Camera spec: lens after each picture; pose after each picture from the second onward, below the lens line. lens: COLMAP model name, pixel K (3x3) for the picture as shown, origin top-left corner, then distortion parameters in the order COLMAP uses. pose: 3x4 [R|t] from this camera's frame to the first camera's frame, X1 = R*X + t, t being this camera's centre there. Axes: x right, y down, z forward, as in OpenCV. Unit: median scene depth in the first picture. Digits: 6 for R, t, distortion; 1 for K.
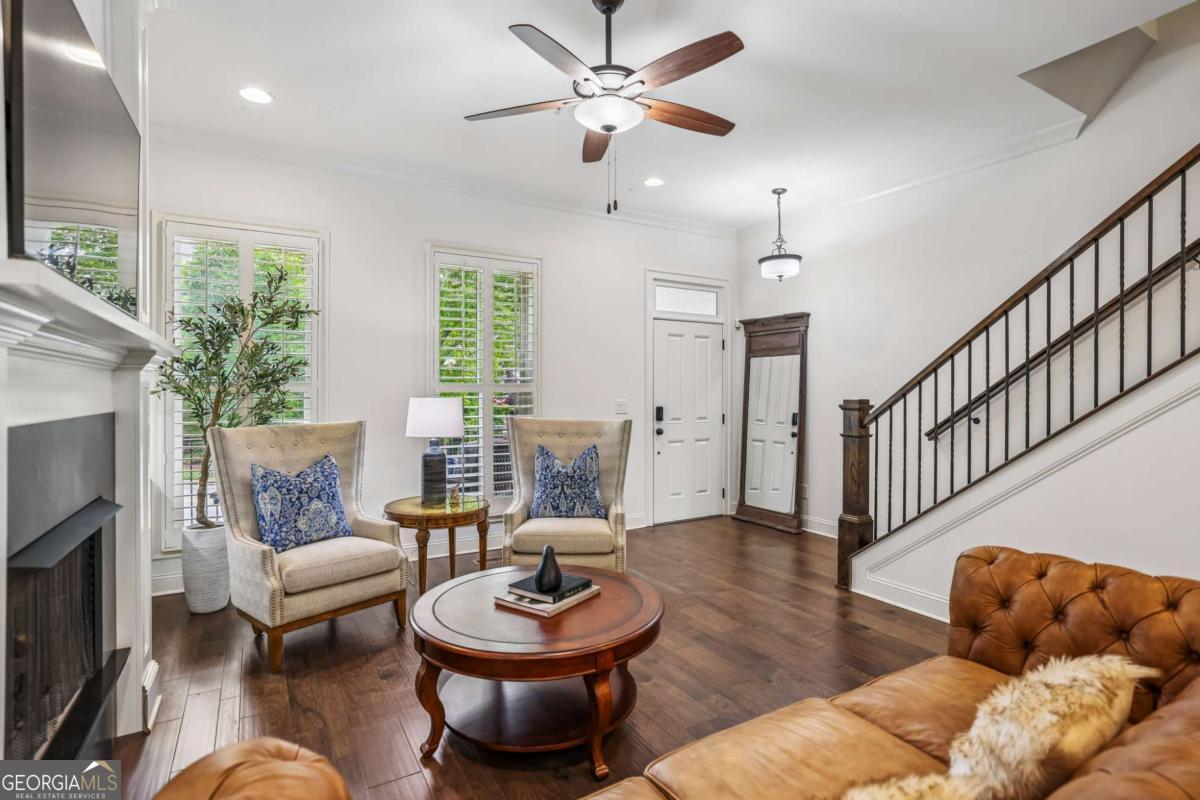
lens RADIAL K [[593.3, 0, 600.0], [0, 593.3, 400.0], [0, 0, 1]] dist [-0.001518, -0.000154]
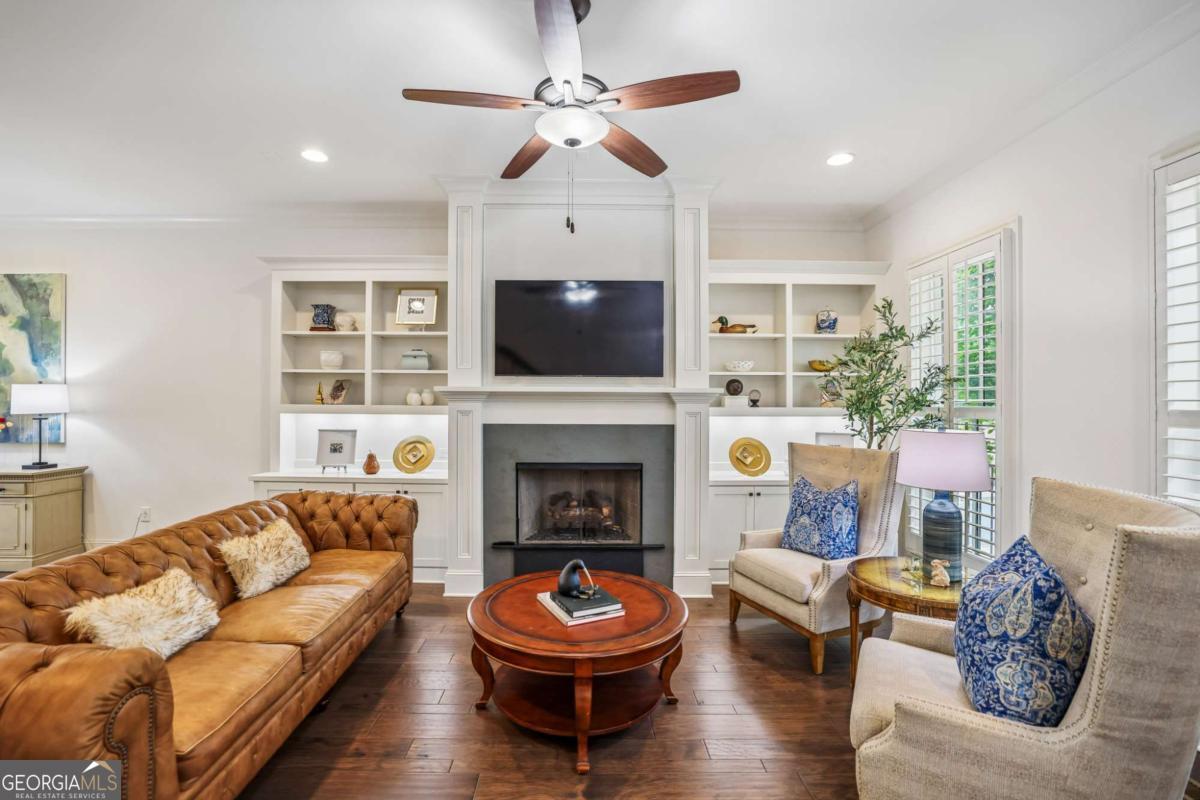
lens RADIAL K [[530.8, 0, 594.0], [0, 530.8, 398.5], [0, 0, 1]] dist [-0.064202, 0.021776]
pose [[-0.485863, 0.003963, -0.874026, 0.480269], [-0.011097, 0.999881, 0.010702, -0.047270], [0.873965, 0.014898, -0.485761, 0.959268]]
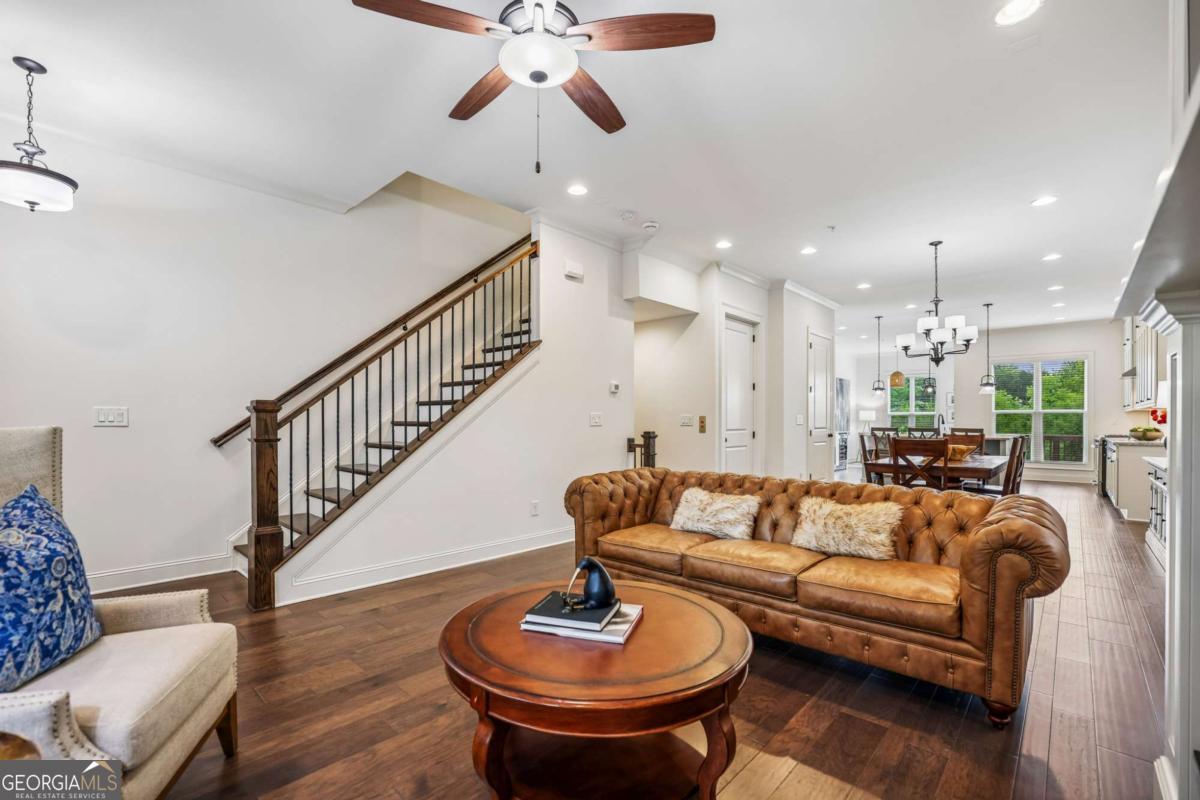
lens RADIAL K [[523.0, 0, 600.6], [0, 523.0, 423.0], [0, 0, 1]] dist [-0.019439, -0.000080]
pose [[-0.296405, -0.003226, 0.955057, -0.503763], [0.008137, 0.999949, 0.005904, 0.034862], [-0.955028, 0.009521, -0.296364, 0.764931]]
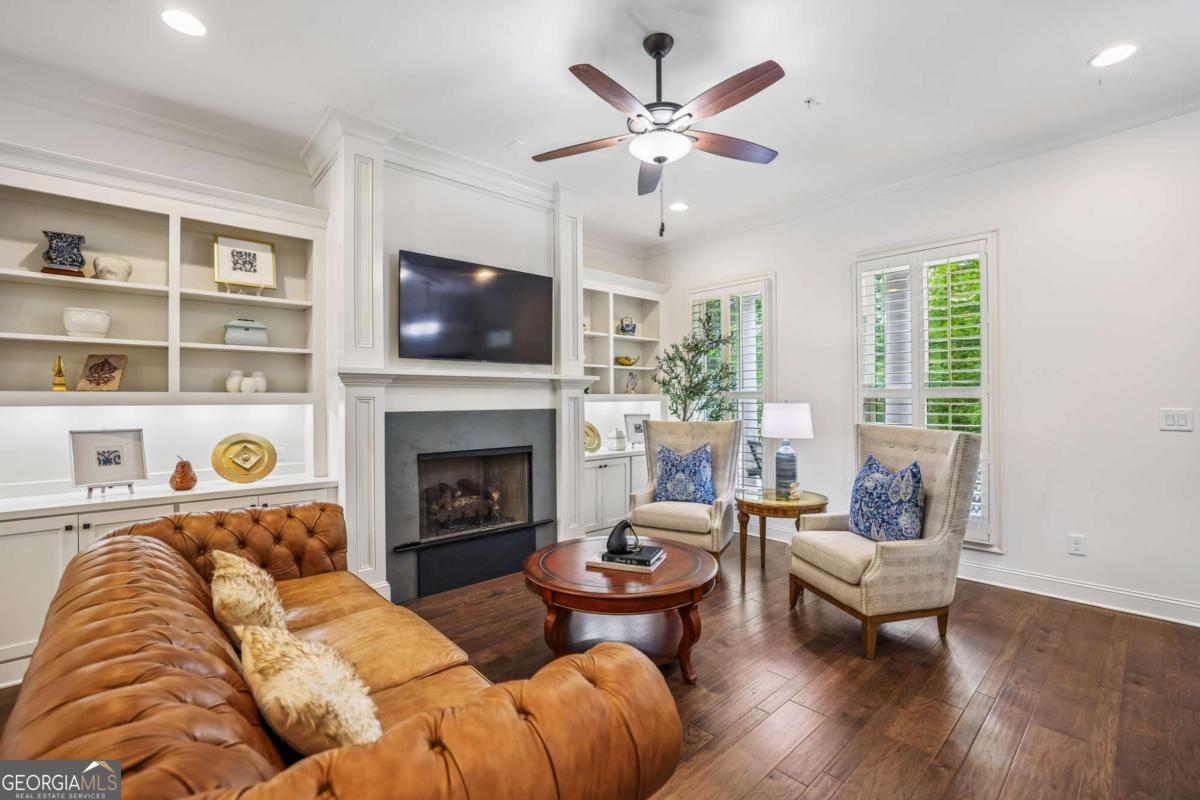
lens RADIAL K [[530.8, 0, 594.0], [0, 530.8, 398.5], [0, 0, 1]] dist [-0.064202, 0.021776]
pose [[0.230051, 0.005230, -0.973165, 0.630333], [-0.008836, 0.999956, 0.003285, -0.013930], [0.973138, 0.007843, 0.230087, 0.418319]]
